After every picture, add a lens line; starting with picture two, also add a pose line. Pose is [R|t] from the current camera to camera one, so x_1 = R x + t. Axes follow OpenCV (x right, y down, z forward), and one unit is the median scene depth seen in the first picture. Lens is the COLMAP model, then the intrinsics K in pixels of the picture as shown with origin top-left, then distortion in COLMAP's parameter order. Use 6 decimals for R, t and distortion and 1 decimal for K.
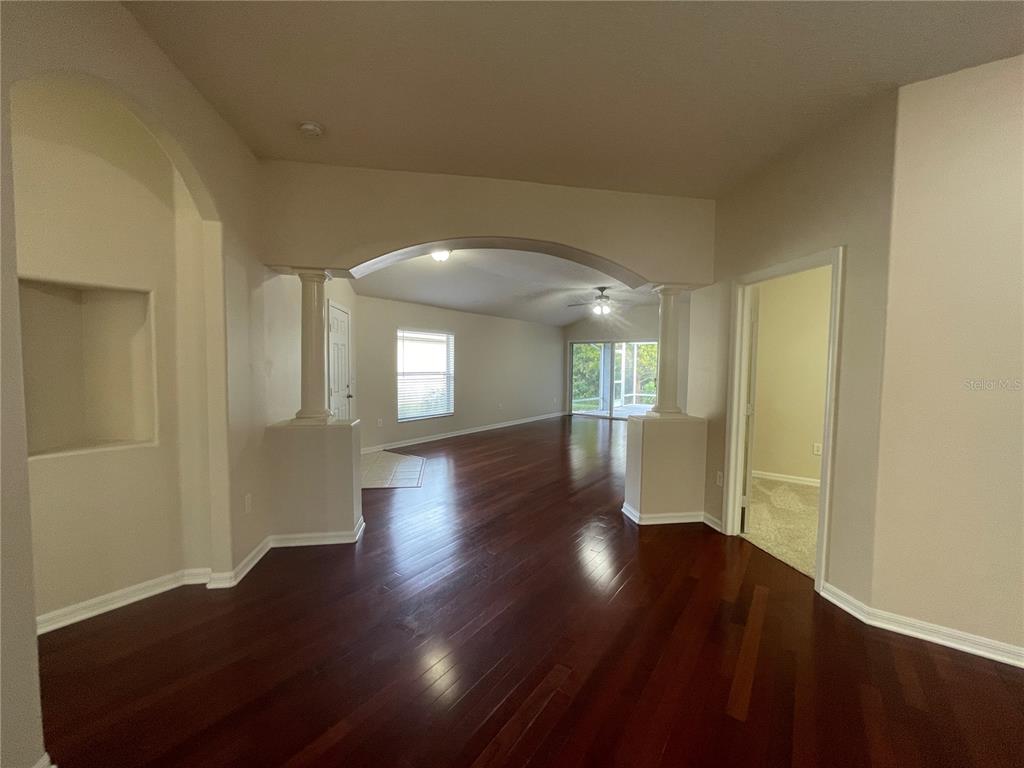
lens RADIAL K [[413.9, 0, 512.0], [0, 413.9, 384.0], [0, 0, 1]] dist [-0.001312, -0.000702]
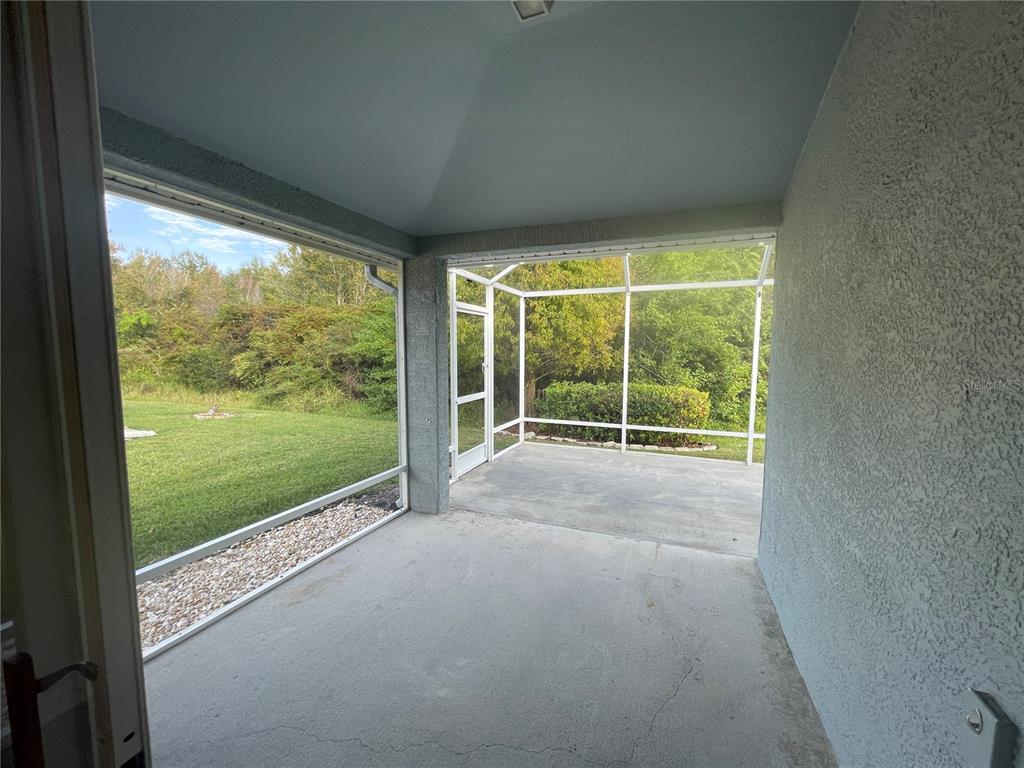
lens RADIAL K [[413.9, 0, 512.0], [0, 413.9, 384.0], [0, 0, 1]] dist [-0.001312, -0.000702]
pose [[0.969958, -0.024753, 0.242008, 0.379248], [0.015038, 0.999008, 0.041909, -0.056997], [-0.242806, -0.037011, 0.969369, 1.214698]]
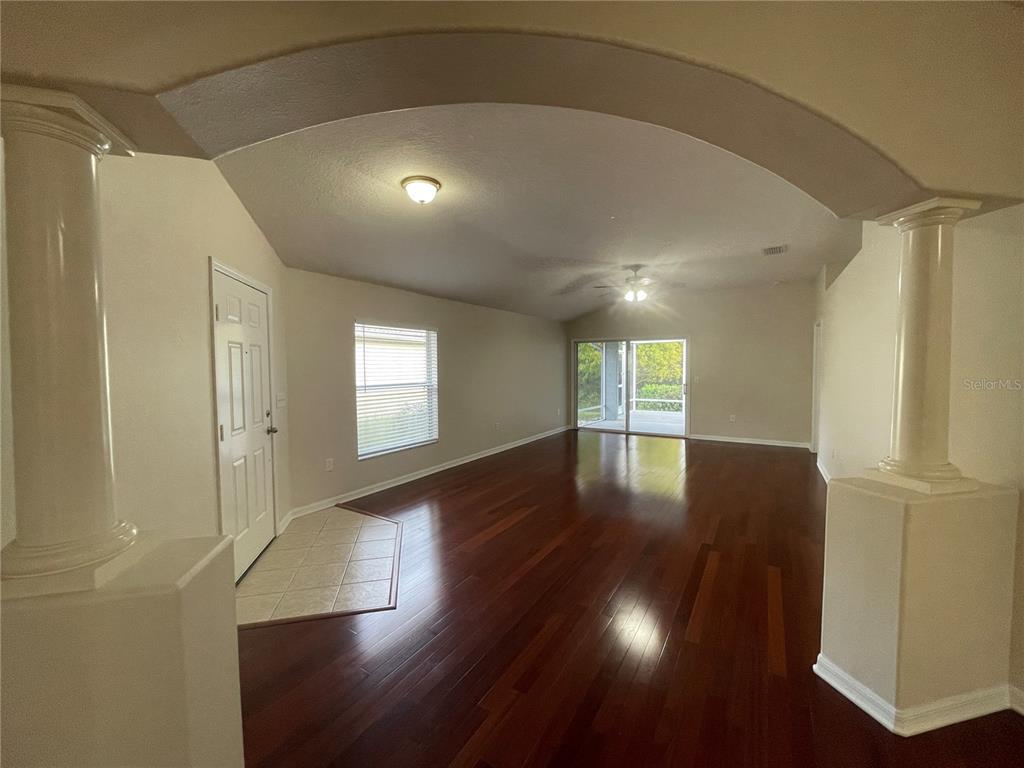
lens RADIAL K [[413.9, 0, 512.0], [0, 413.9, 384.0], [0, 0, 1]] dist [-0.001312, -0.000702]
pose [[0.997461, -0.019603, 0.068457, -0.056510], [0.019987, 0.999788, -0.004919, -0.018988], [-0.068346, 0.006275, 0.997642, 0.253130]]
